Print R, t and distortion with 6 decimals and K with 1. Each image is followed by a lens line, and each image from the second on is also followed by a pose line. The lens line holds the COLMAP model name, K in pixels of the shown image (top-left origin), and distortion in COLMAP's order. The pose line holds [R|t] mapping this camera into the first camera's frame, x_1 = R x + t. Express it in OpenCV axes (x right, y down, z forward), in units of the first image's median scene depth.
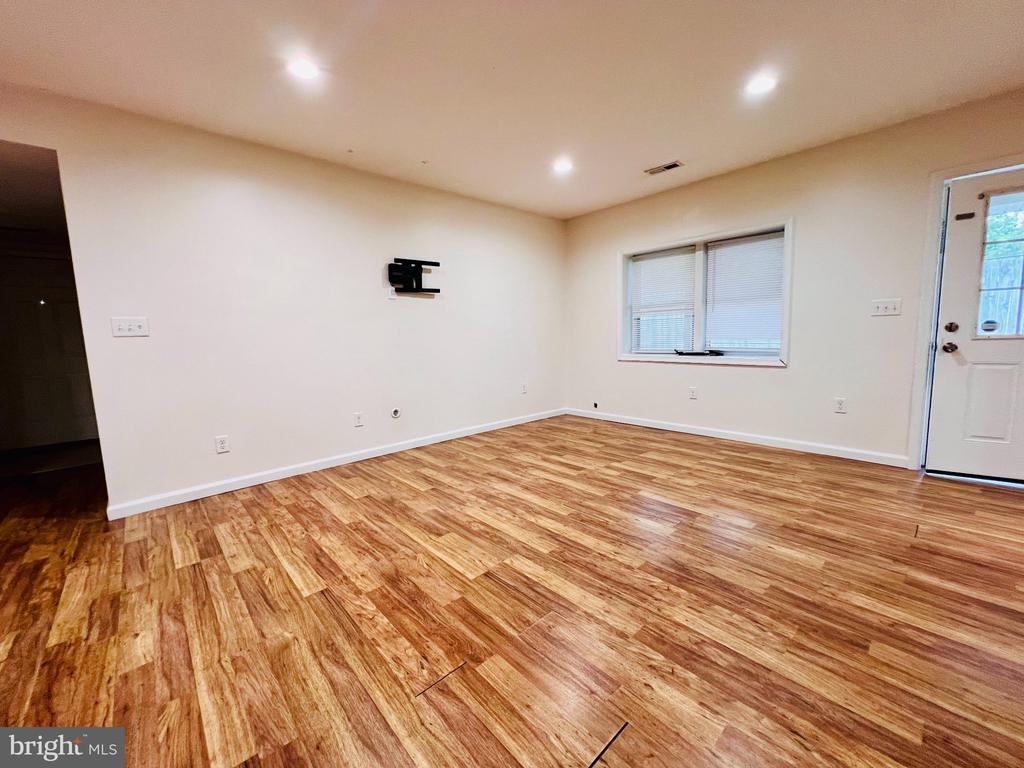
lens RADIAL K [[411.2, 0, 509.0], [0, 411.2, 383.4], [0, 0, 1]] dist [-0.000629, 0.000192]
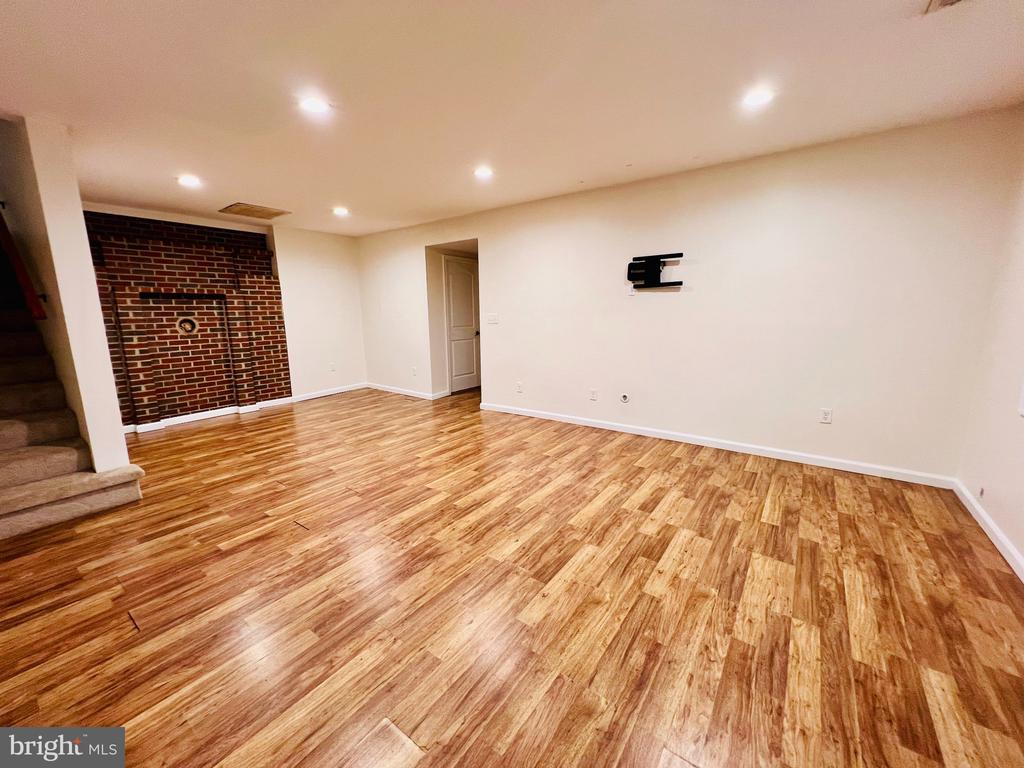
lens RADIAL K [[411.2, 0, 509.0], [0, 411.2, 383.4], [0, 0, 1]] dist [-0.000629, 0.000192]
pose [[0.194084, 0.202014, -0.959959, 0.962325], [-0.105973, 0.977158, 0.184208, -0.183737], [0.975244, 0.065978, 0.211059, 0.597461]]
